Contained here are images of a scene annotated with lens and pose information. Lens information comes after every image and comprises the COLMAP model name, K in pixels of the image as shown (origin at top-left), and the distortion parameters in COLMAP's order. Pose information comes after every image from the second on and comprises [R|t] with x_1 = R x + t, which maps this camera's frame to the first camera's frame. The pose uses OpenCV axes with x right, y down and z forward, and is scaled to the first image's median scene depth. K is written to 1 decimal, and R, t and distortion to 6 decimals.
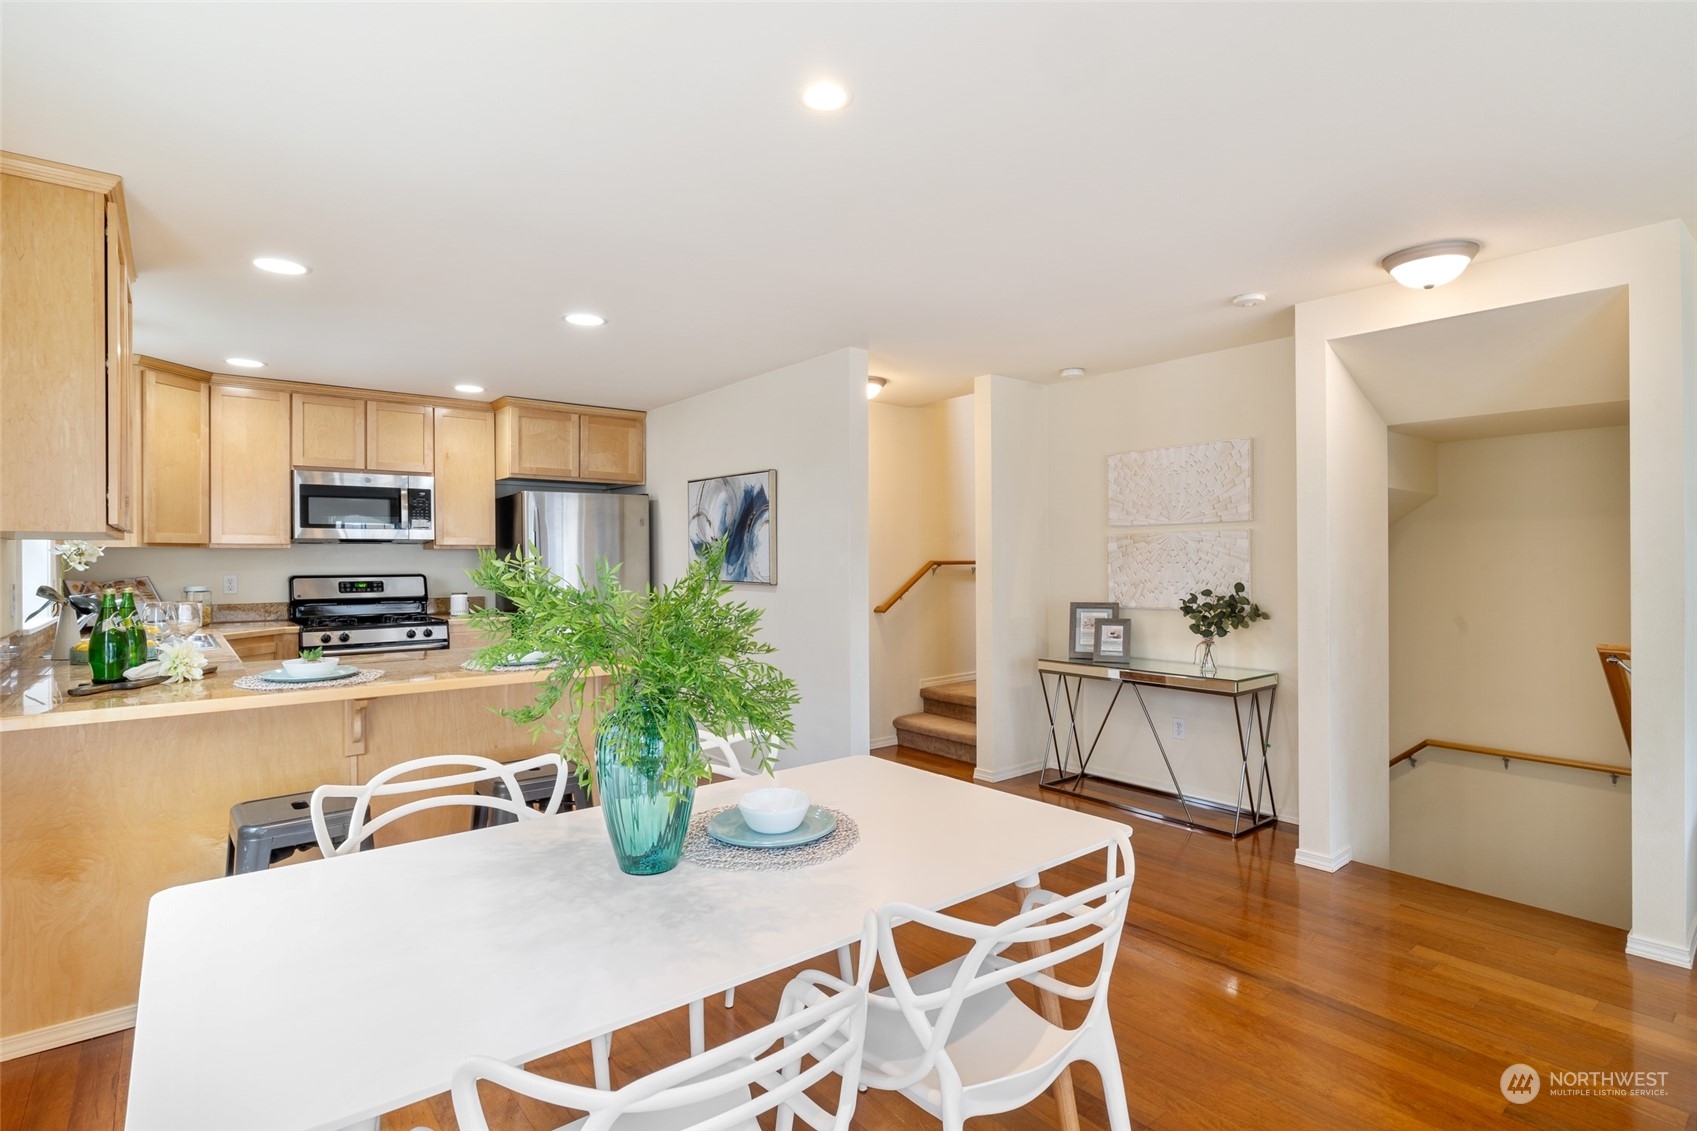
lens RADIAL K [[869.2, 0, 848.5], [0, 869.2, 565.5], [0, 0, 1]] dist [-0.001161, 0.000016]
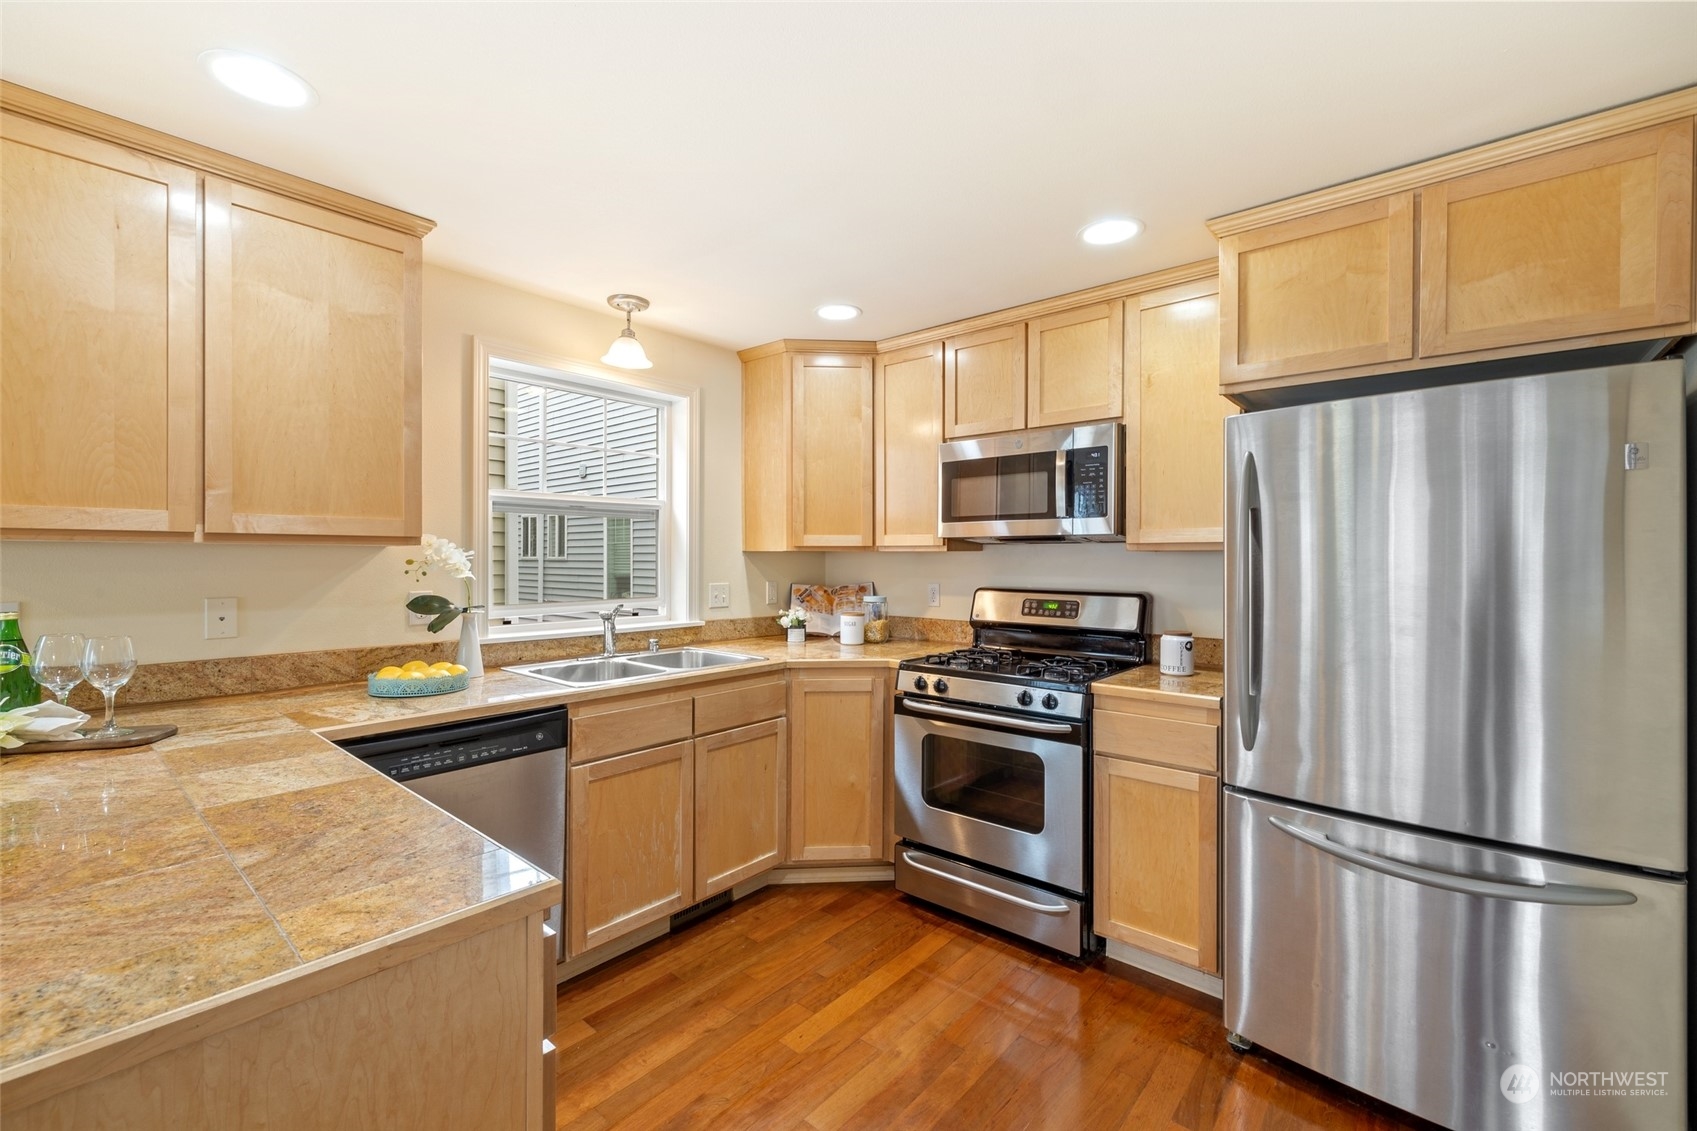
lens RADIAL K [[709.4, 0, 848.5], [0, 709.4, 565.5], [0, 0, 1]] dist [0.000557, 0.000046]
pose [[0.185292, 0.014772, -0.982572, -0.059224], [-0.009742, 0.999865, 0.013195, -0.013798], [0.982635, 0.007127, 0.185411, 0.757207]]
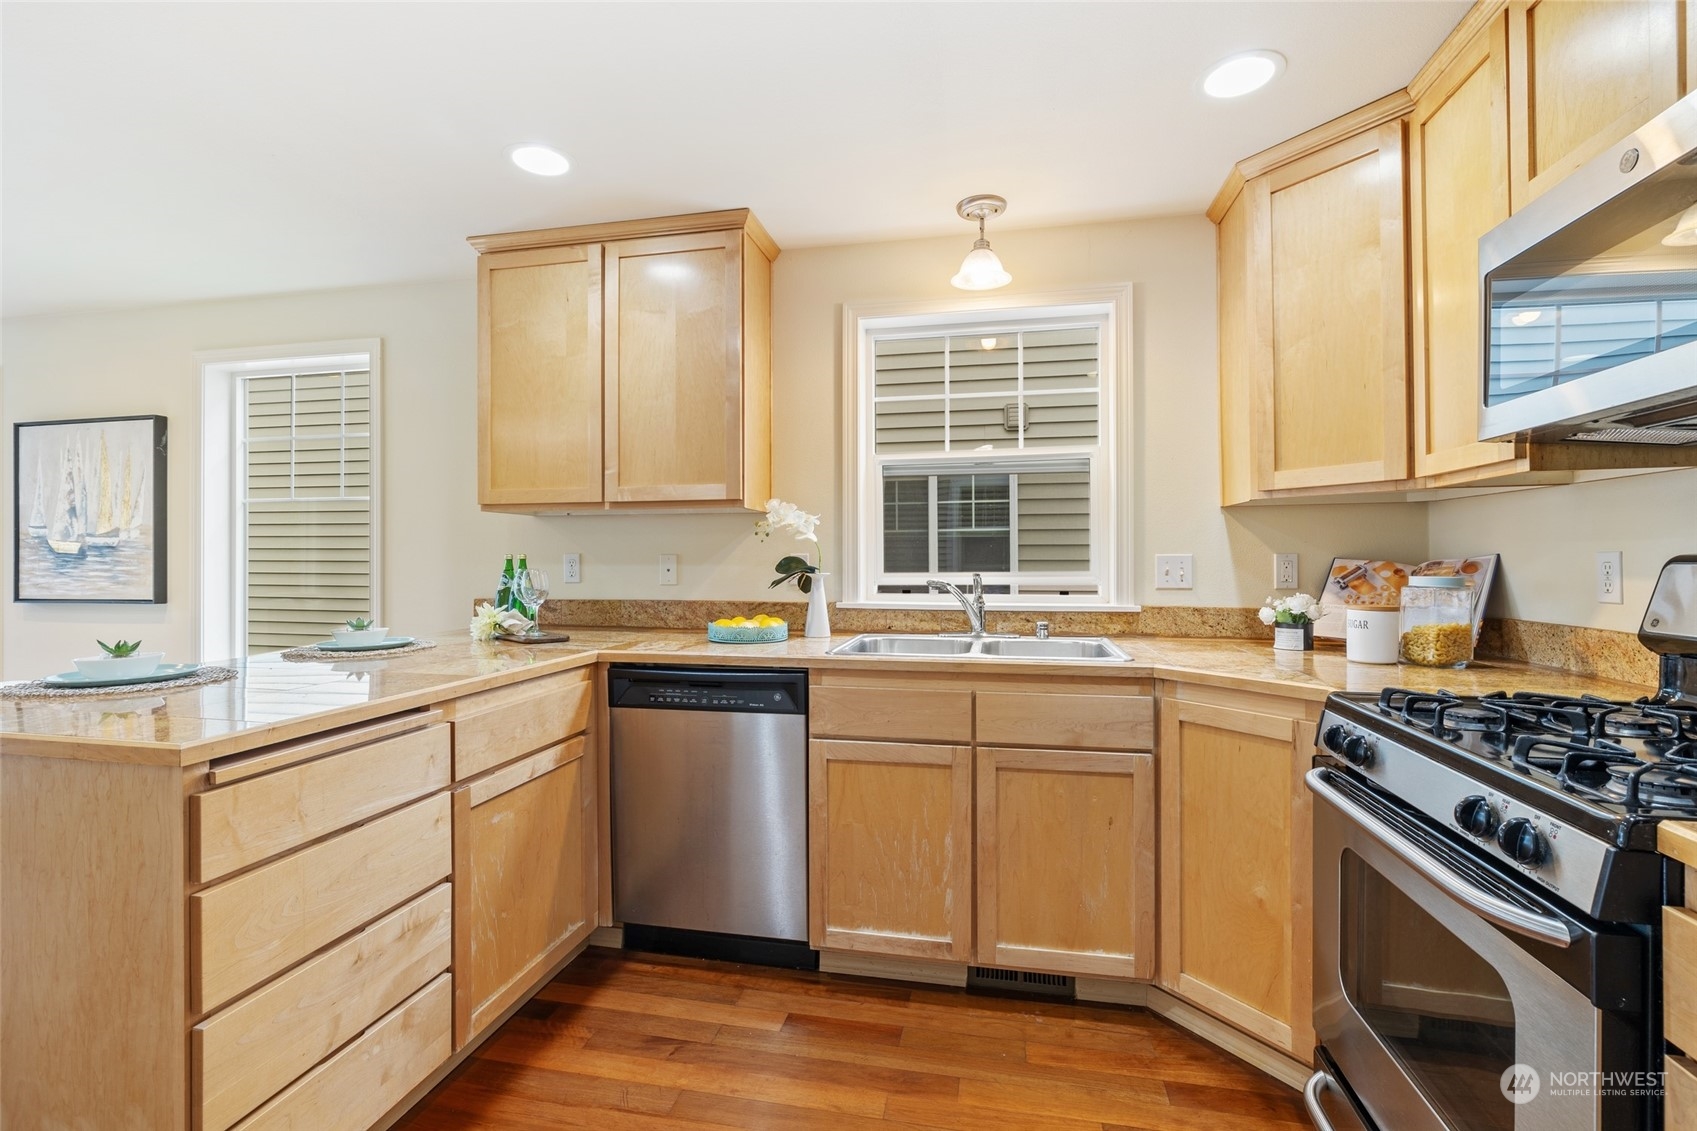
lens RADIAL K [[755.8, 0, 848.0], [0, 755.8, 562.8], [0, 0, 1]] dist [-0.009590, 0.000040]
pose [[-0.770595, 0.007904, -0.637276, -0.244119], [0.001080, 0.999938, 0.011097, 0.011103], [0.637325, 0.007863, -0.770555, 0.990179]]
